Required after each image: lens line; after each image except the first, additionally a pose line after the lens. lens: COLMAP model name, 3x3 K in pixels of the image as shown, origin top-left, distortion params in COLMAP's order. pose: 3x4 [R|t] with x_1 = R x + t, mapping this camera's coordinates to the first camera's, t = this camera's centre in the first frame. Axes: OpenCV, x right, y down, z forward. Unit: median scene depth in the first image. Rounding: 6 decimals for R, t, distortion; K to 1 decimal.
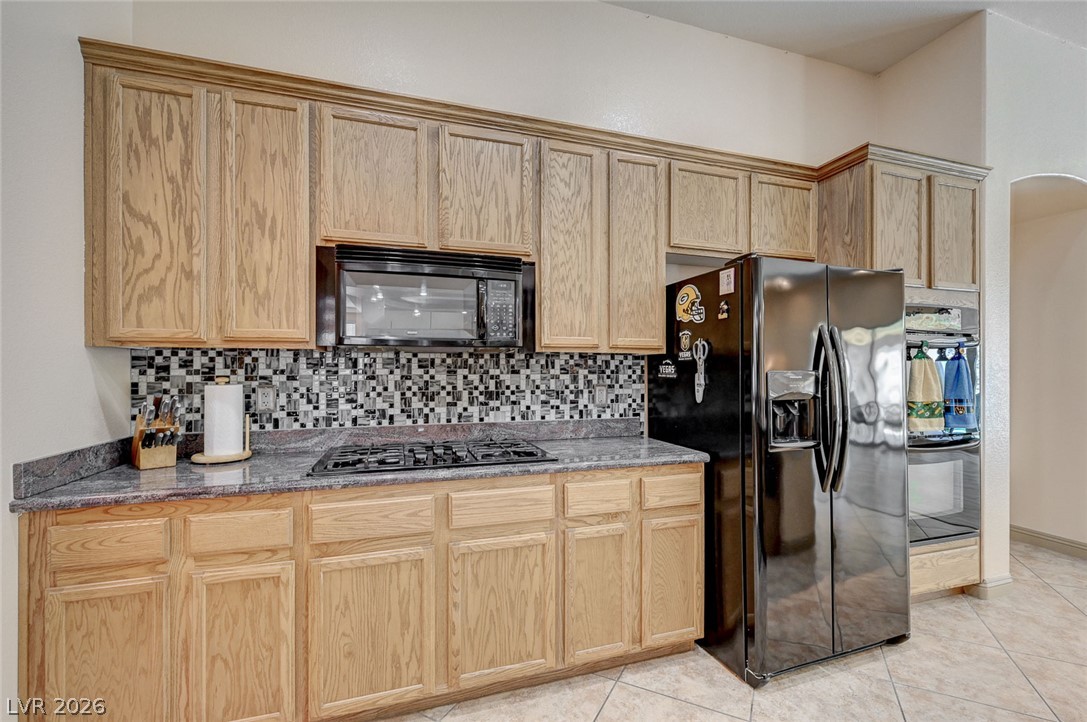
lens RADIAL K [[477.8, 0, 555.2], [0, 477.8, 368.3], [0, 0, 1]] dist [-0.001030, -0.000271]
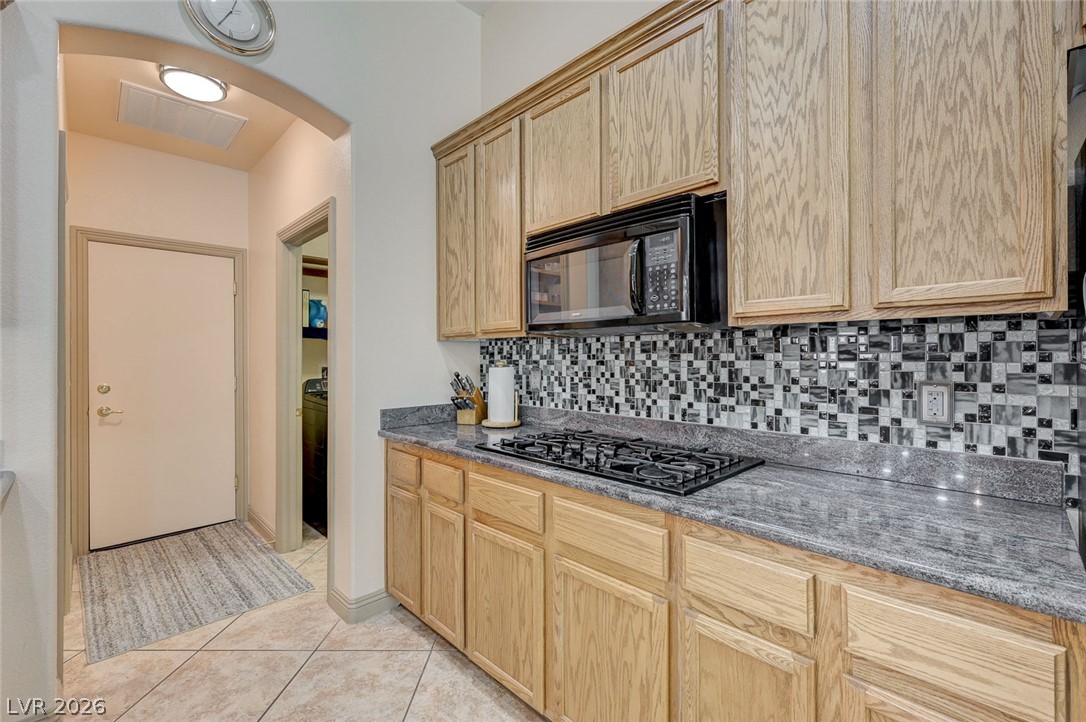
lens RADIAL K [[469.4, 0, 538.6], [0, 469.4, 355.8], [0, 0, 1]] dist [0.000459, -0.000057]
pose [[0.428559, -0.002636, -0.903510, 0.423442], [0.006392, 0.999980, 0.000115, 0.004037], [0.903491, -0.005825, 0.428568, 0.479777]]
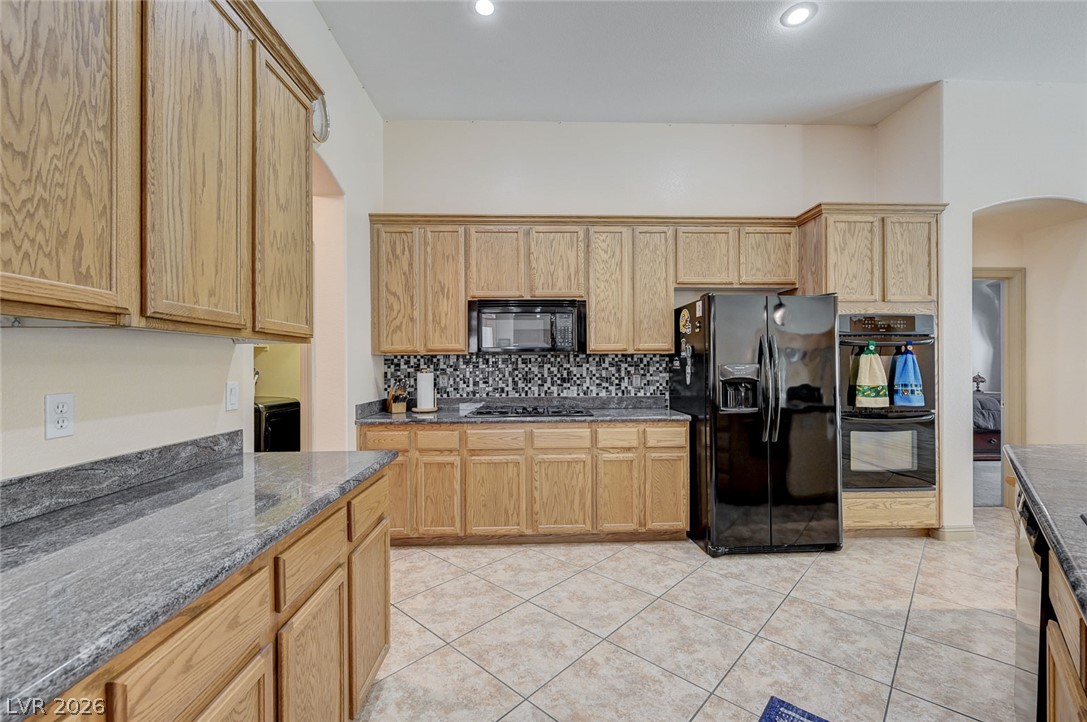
lens RADIAL K [[470.0, 0, 543.5], [0, 470.0, 361.0], [0, 0, 1]] dist [0.000624, 0.000136]
pose [[0.957340, -0.009087, -0.288820, 0.285882], [0.007239, 0.999946, -0.007466, 0.002756], [0.288872, 0.005056, 0.957354, -0.615723]]
